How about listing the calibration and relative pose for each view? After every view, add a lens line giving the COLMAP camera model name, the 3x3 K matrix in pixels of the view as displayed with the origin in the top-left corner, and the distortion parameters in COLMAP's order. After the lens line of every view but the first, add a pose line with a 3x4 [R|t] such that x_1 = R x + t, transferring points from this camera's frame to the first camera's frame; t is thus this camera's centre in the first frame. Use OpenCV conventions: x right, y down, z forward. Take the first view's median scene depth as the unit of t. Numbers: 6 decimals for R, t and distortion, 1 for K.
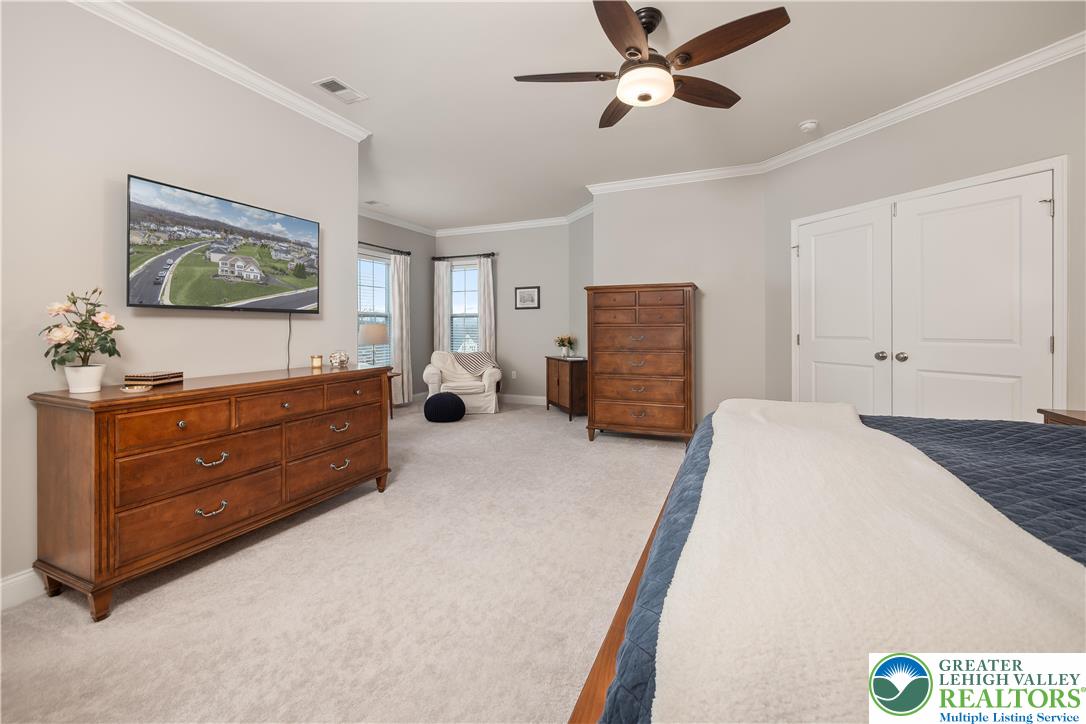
lens RADIAL K [[464.7, 0, 538.9], [0, 464.7, 329.8], [0, 0, 1]] dist [-0.000571, 0.000103]
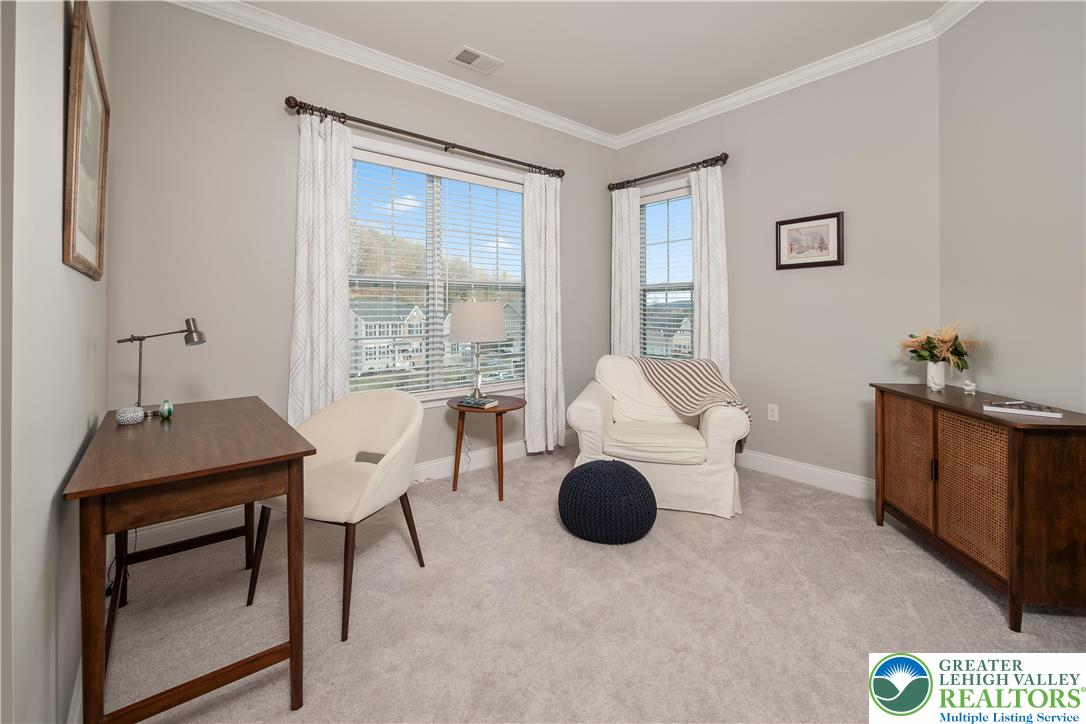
lens RADIAL K [[464.7, 0, 546.8], [0, 464.7, 306.0], [0, 0, 1]] dist [-0.000571, 0.000103]
pose [[0.902017, -0.002799, -0.431692, -0.059282], [-0.001615, 0.999950, -0.009859, -0.003264], [0.431698, 0.009591, 0.901967, 0.501813]]
